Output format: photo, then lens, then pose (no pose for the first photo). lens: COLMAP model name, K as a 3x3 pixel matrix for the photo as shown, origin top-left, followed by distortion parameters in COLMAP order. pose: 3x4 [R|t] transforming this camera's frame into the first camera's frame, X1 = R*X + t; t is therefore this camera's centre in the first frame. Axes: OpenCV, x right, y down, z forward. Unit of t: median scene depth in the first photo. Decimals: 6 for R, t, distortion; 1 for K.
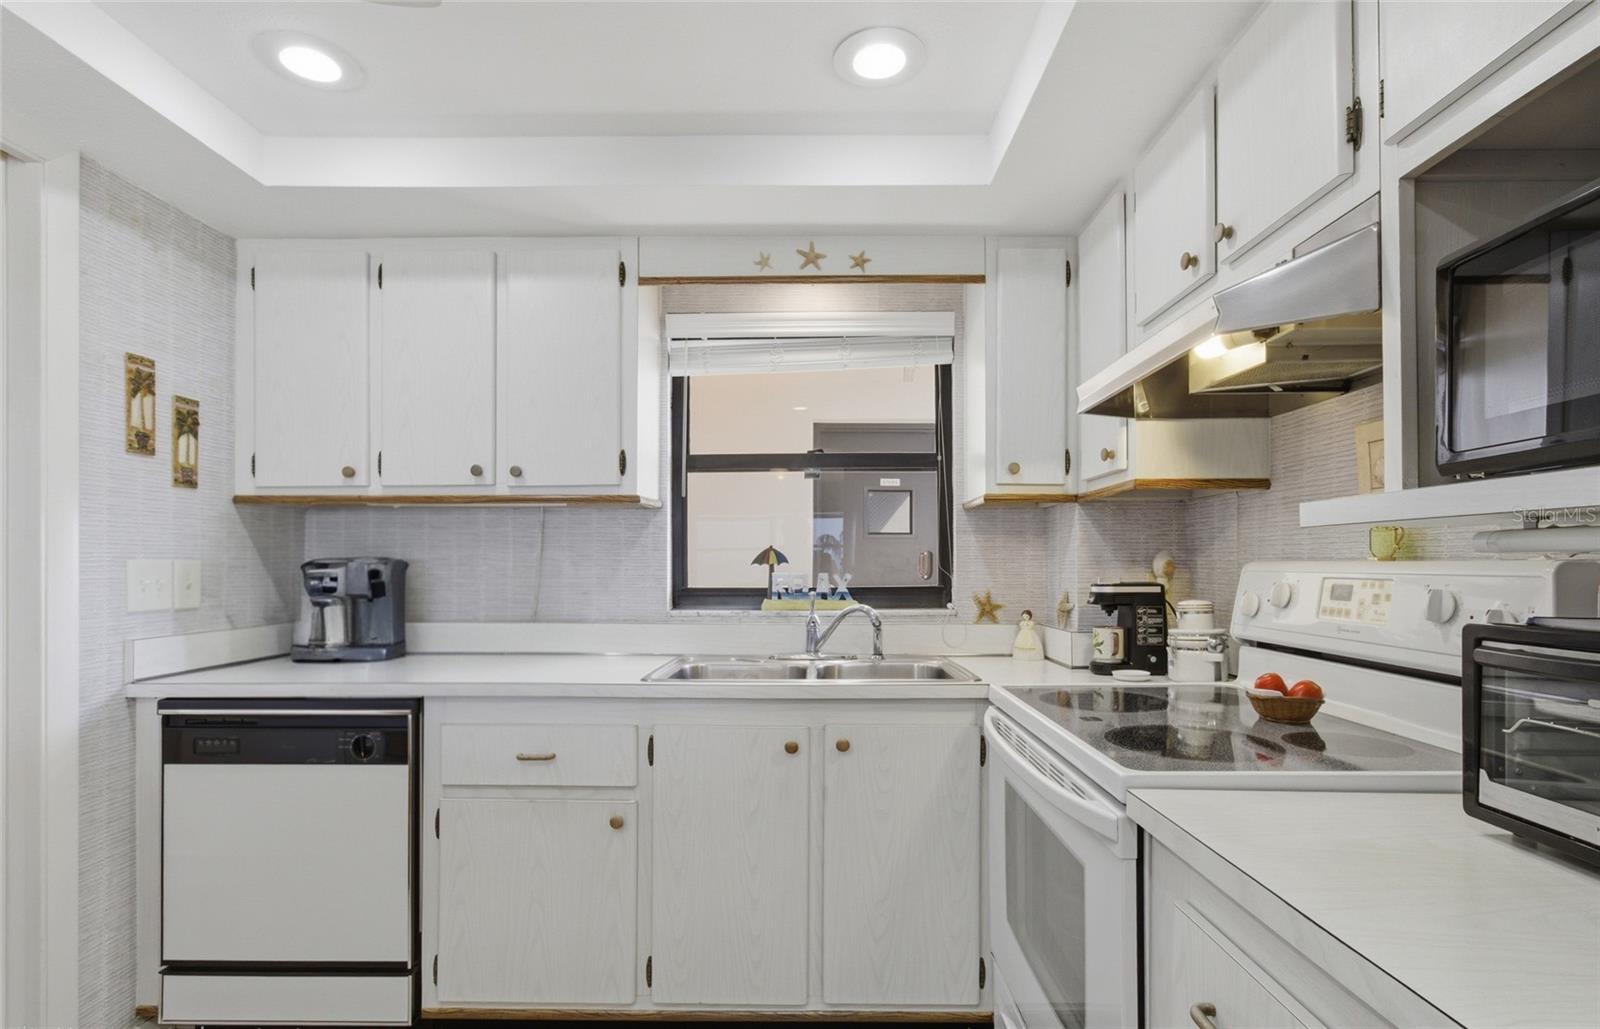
lens RADIAL K [[757.5, 0, 817.9], [0, 757.5, 561.8], [0, 0, 1]] dist [-0.023245, 0.001090]
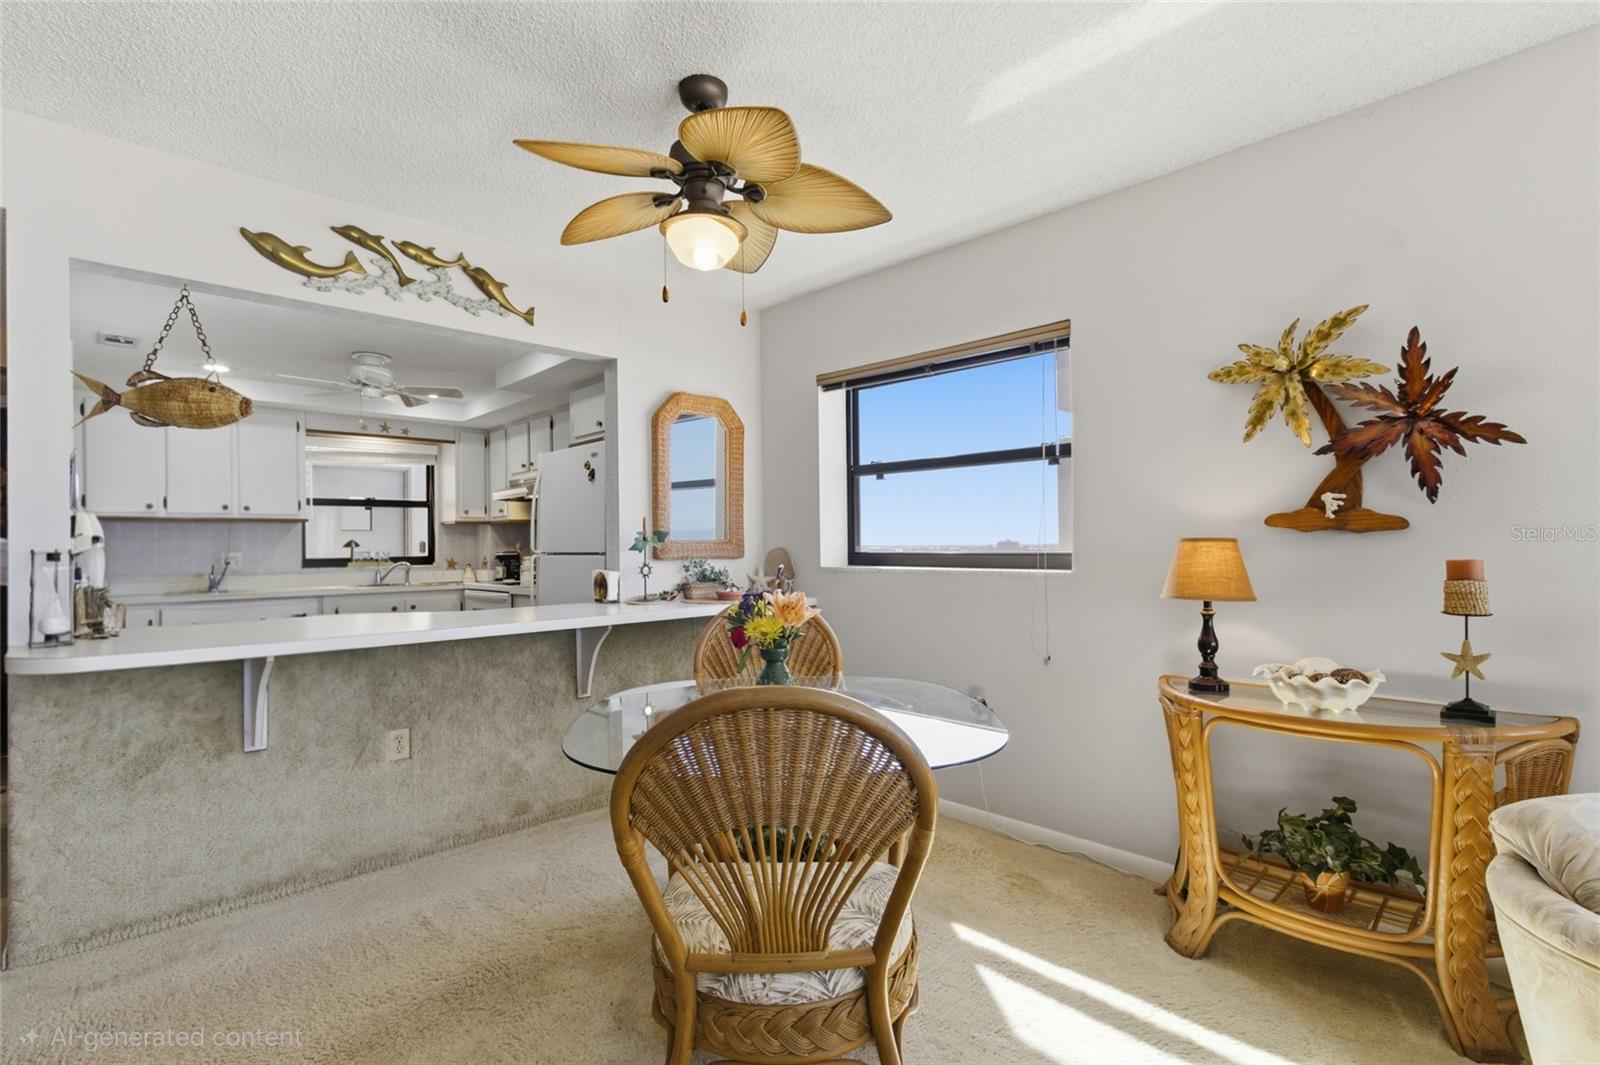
lens RADIAL K [[712.7, 0, 791.7], [0, 712.7, 545.5], [0, 0, 1]] dist [-0.006908, 0.000041]
pose [[0.709428, -0.007160, 0.704742, -0.750159], [0.010571, 0.999944, -0.000482, 0.014739], [-0.704699, 0.007792, 0.709464, -1.731692]]
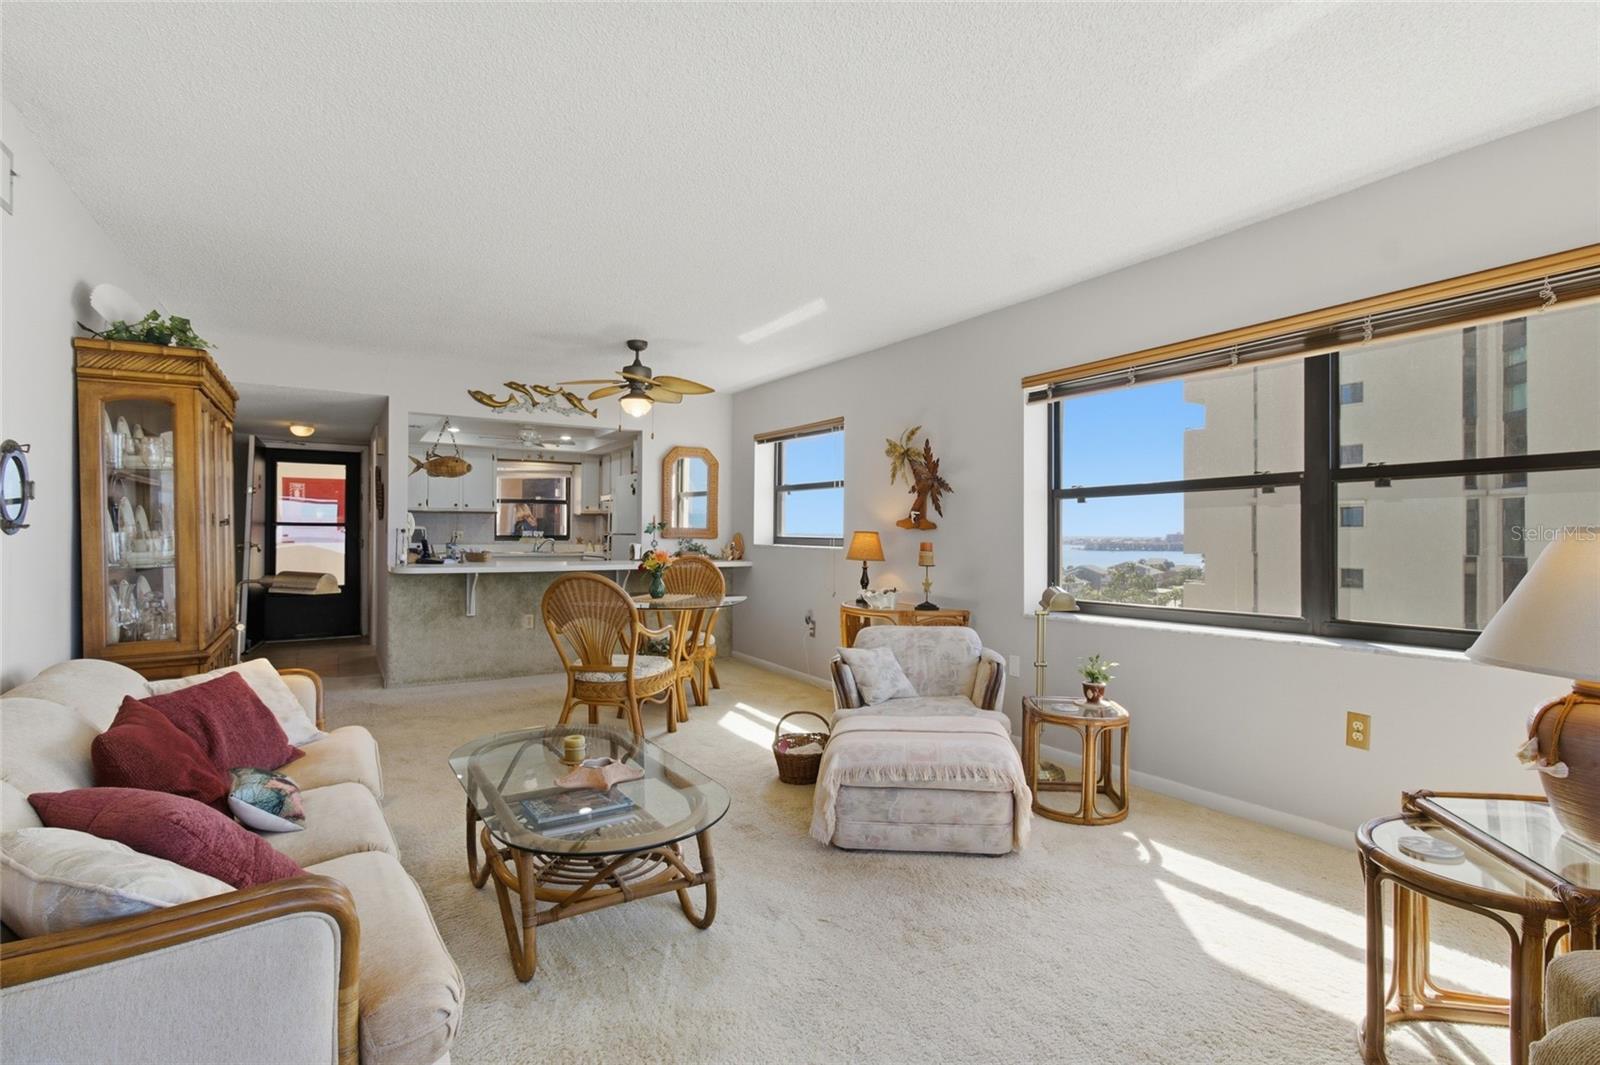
lens RADIAL K [[761.3, 0, 807.7], [0, 761.3, 538.9], [0, 0, 1]] dist [-0.015798, 0.010306]
pose [[0.847423, 0.002892, 0.530911, -0.984811], [-0.007389, 0.999953, 0.006347, 0.019981], [-0.530867, -0.009301, 0.847404, -3.280287]]
